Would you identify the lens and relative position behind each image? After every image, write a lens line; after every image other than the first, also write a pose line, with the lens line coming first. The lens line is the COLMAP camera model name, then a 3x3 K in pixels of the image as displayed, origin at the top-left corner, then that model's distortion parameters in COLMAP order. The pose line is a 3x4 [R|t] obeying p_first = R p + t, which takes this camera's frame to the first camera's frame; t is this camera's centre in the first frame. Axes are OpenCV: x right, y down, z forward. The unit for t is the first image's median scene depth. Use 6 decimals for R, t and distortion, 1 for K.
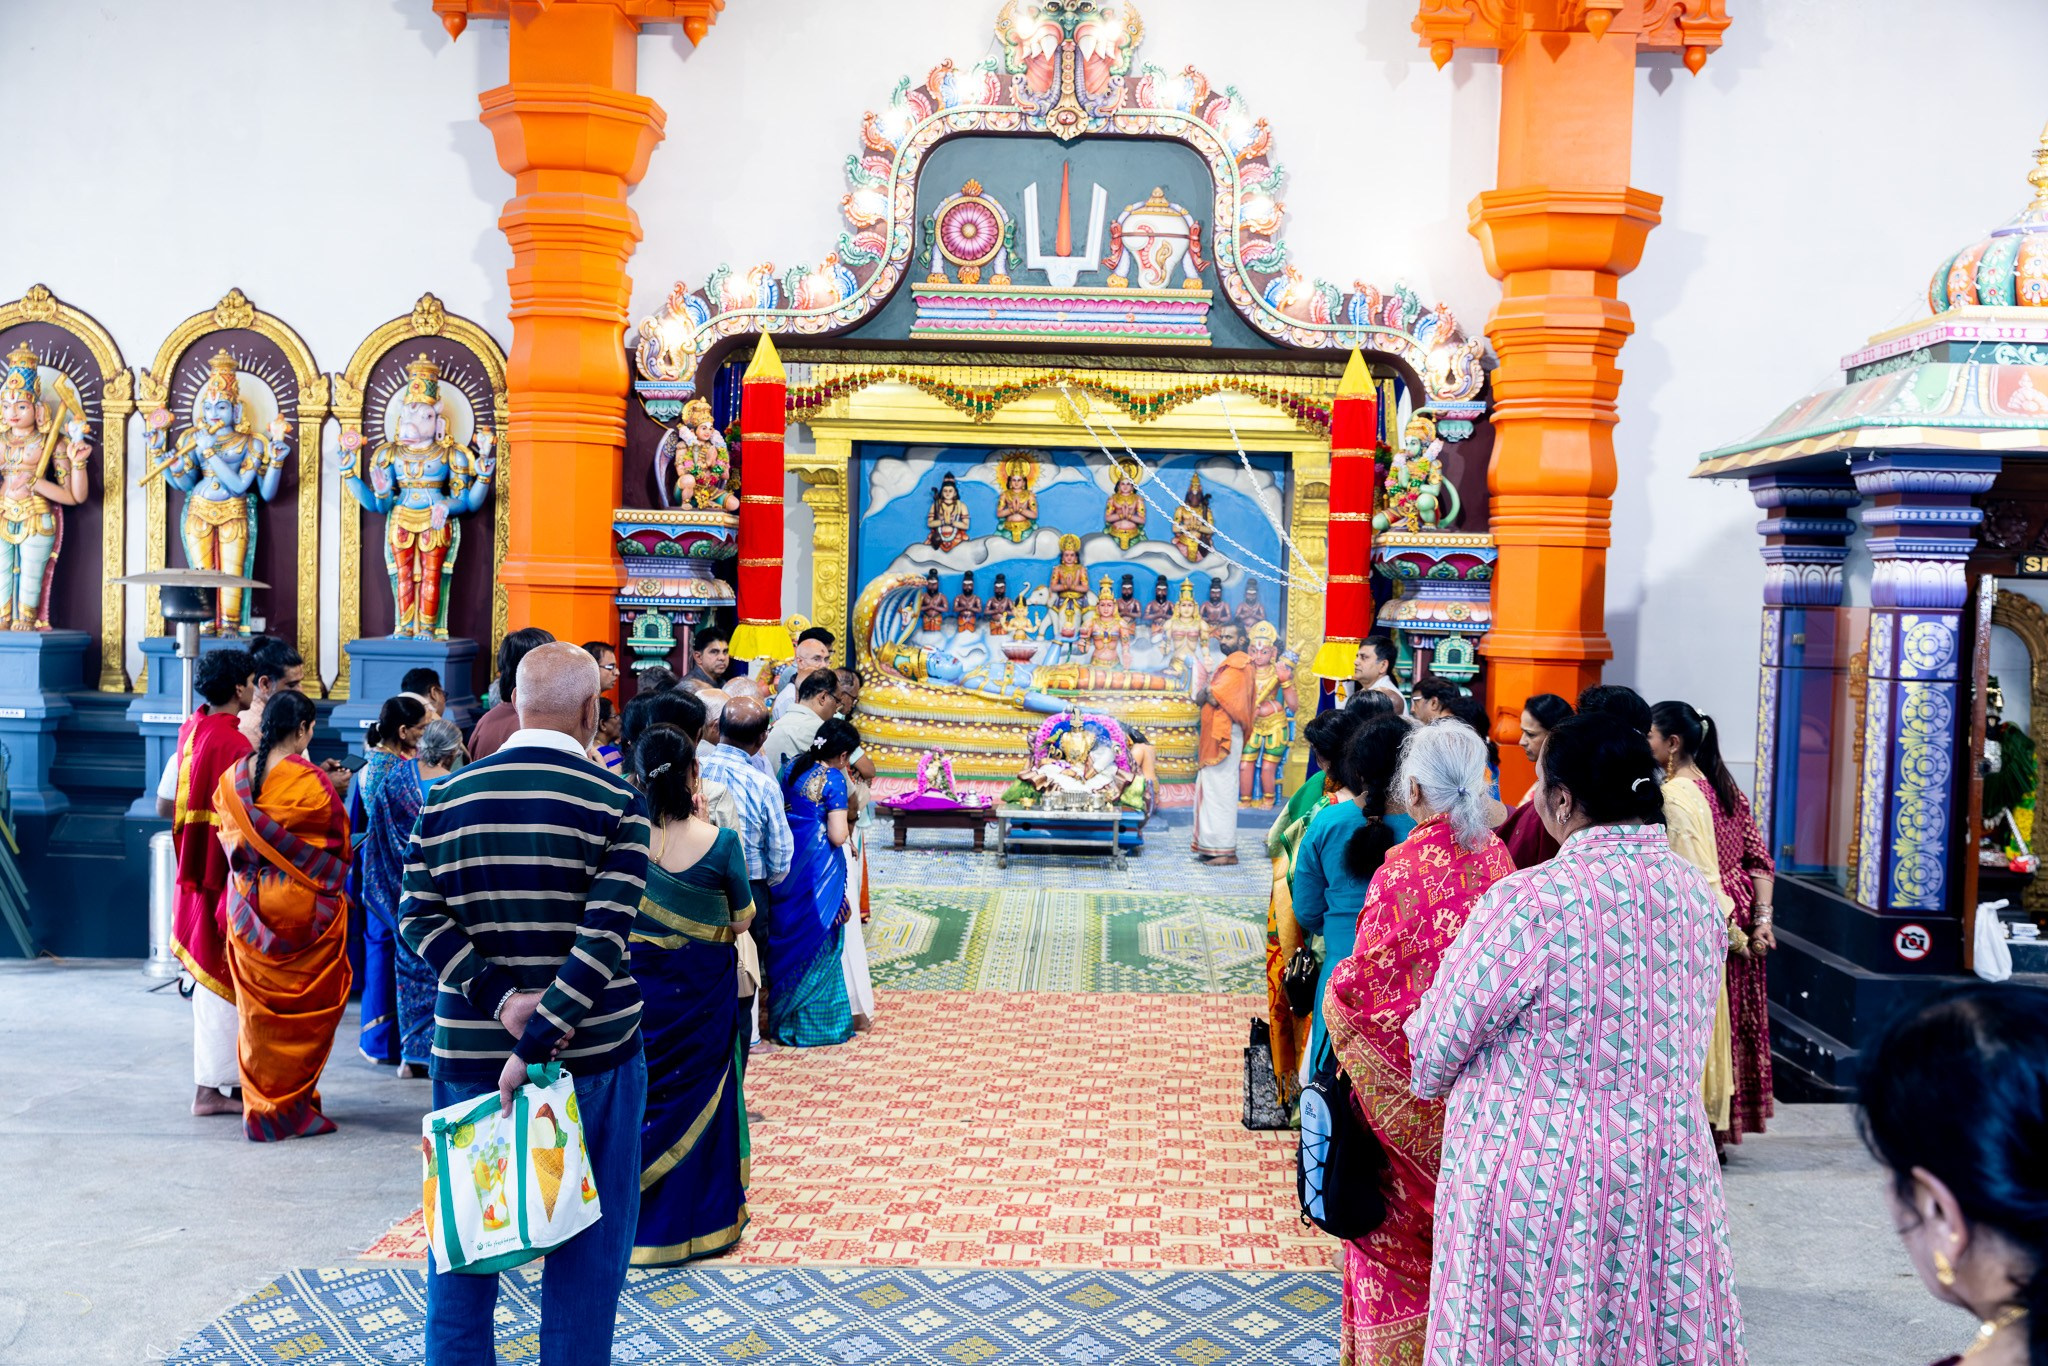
lens RADIAL K [[2225.2, 0, 1024.4], [0, 2225.2, 687.2], [0, 0, 1]] dist [-0.002539, 0.000000]
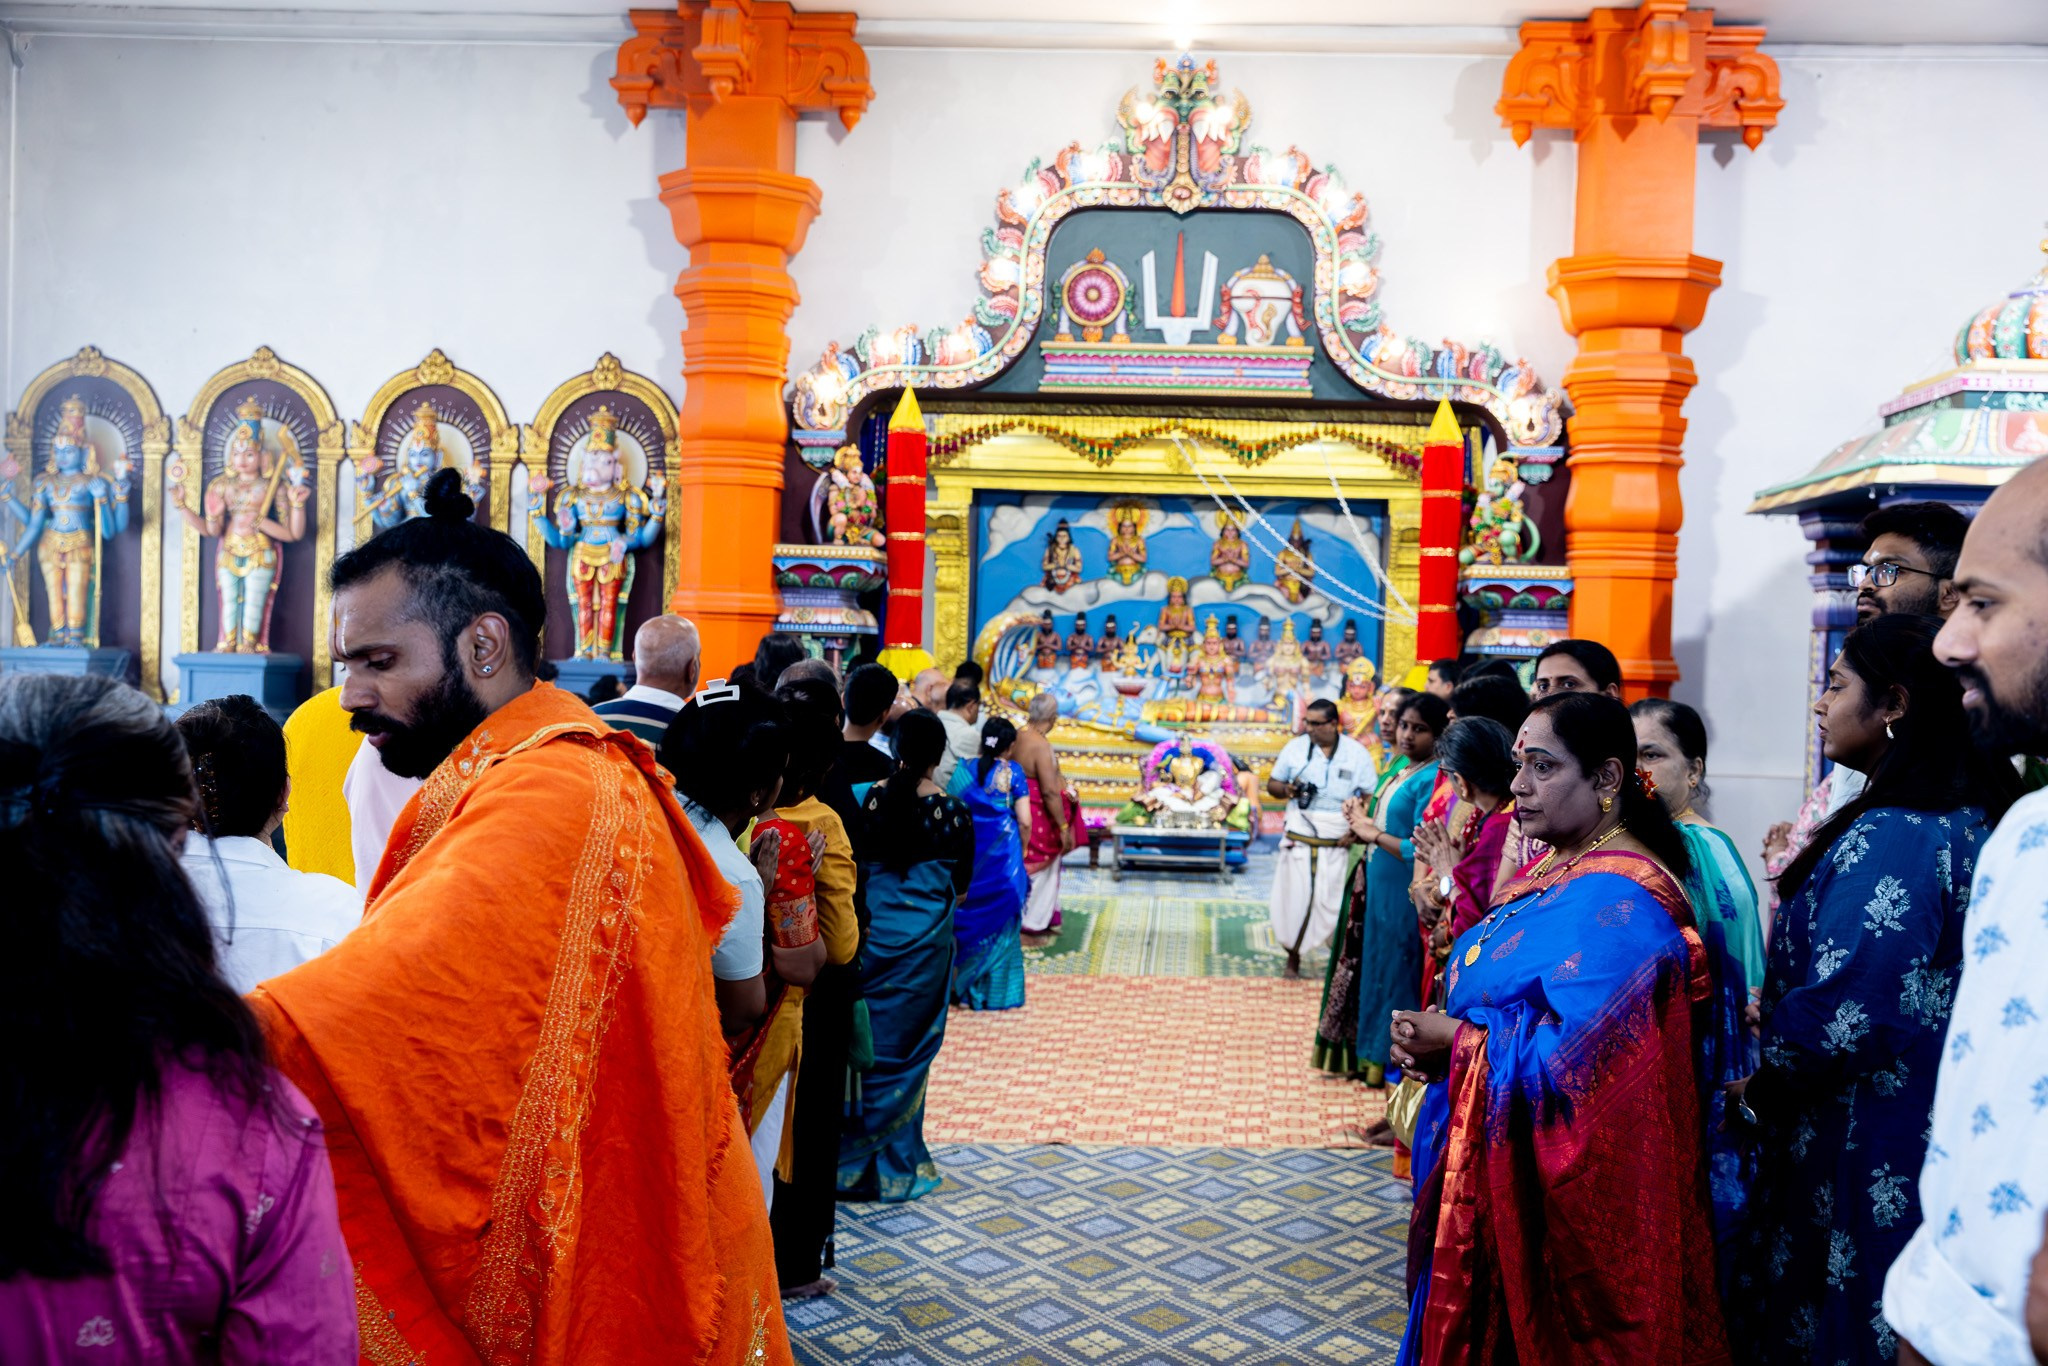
lens RADIAL K [[2225.2, 0, 1021.6], [0, 2225.2, 678.4], [0, 0, 1]] dist [-0.002539, 0.000000]
pose [[0.998952, 0.003108, -0.045671, -0.009209], [-0.004400, 0.999592, -0.028208, 0.017549], [0.045565, 0.028379, 0.998558, -0.104393]]
